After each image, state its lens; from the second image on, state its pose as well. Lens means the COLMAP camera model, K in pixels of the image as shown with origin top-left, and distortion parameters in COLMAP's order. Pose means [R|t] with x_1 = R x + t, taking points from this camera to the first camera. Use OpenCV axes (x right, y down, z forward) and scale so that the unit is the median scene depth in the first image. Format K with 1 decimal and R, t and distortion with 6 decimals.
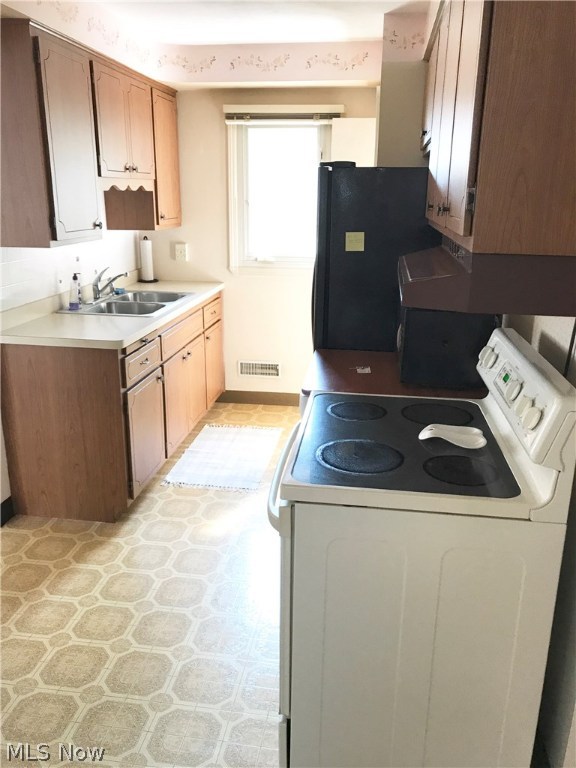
lens RADIAL K [[632.4, 0, 289.2], [0, 632.4, 384.5], [0, 0, 1]] dist [0.013613, -0.019944]
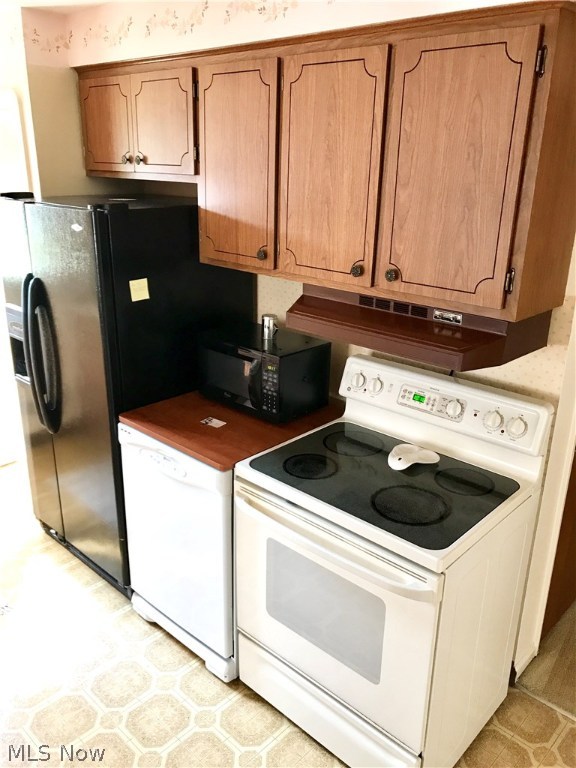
lens RADIAL K [[632.4, 0, 287.5], [0, 632.4, 384.6], [0, 0, 1]] dist [0.013613, -0.019944]
pose [[0.582686, -0.280177, 0.762875, -0.499619], [0.224650, 0.957647, 0.180122, -0.211804], [-0.781031, 0.066426, 0.620949, 0.284977]]
